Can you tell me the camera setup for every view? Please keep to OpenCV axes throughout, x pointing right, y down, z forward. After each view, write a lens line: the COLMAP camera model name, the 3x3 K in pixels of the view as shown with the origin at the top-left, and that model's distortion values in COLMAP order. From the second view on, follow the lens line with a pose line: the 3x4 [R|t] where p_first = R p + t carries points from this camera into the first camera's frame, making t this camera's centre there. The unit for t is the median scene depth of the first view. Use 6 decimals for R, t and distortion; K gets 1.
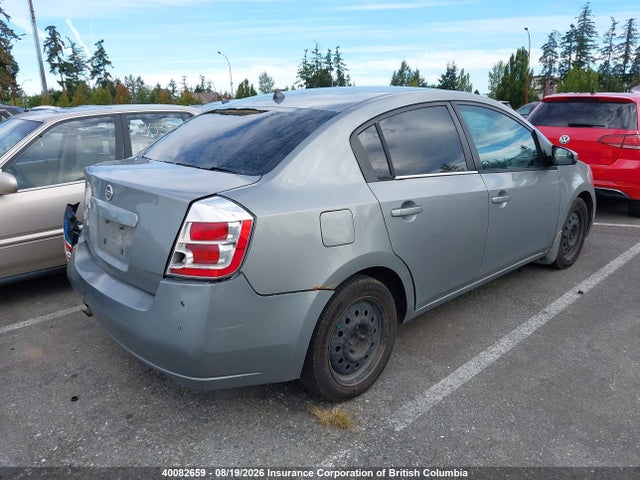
lens RADIAL K [[562.5, 0, 307.7], [0, 562.5, 241.7], [0, 0, 1]] dist [0.016208, -0.002244]
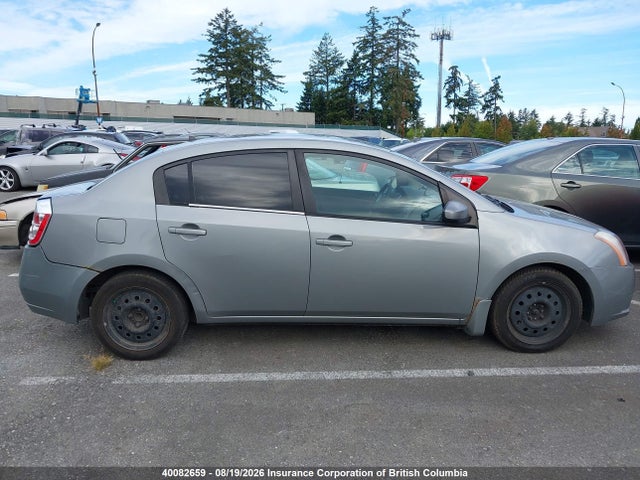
lens RADIAL K [[562.5, 0, 307.7], [0, 562.5, 241.7], [0, 0, 1]] dist [0.016208, -0.002244]
pose [[0.711146, 0.159446, -0.684725, 0.154605], [-0.194073, 0.980621, 0.026788, -0.014737], [0.675727, 0.113836, 0.728309, 0.032305]]
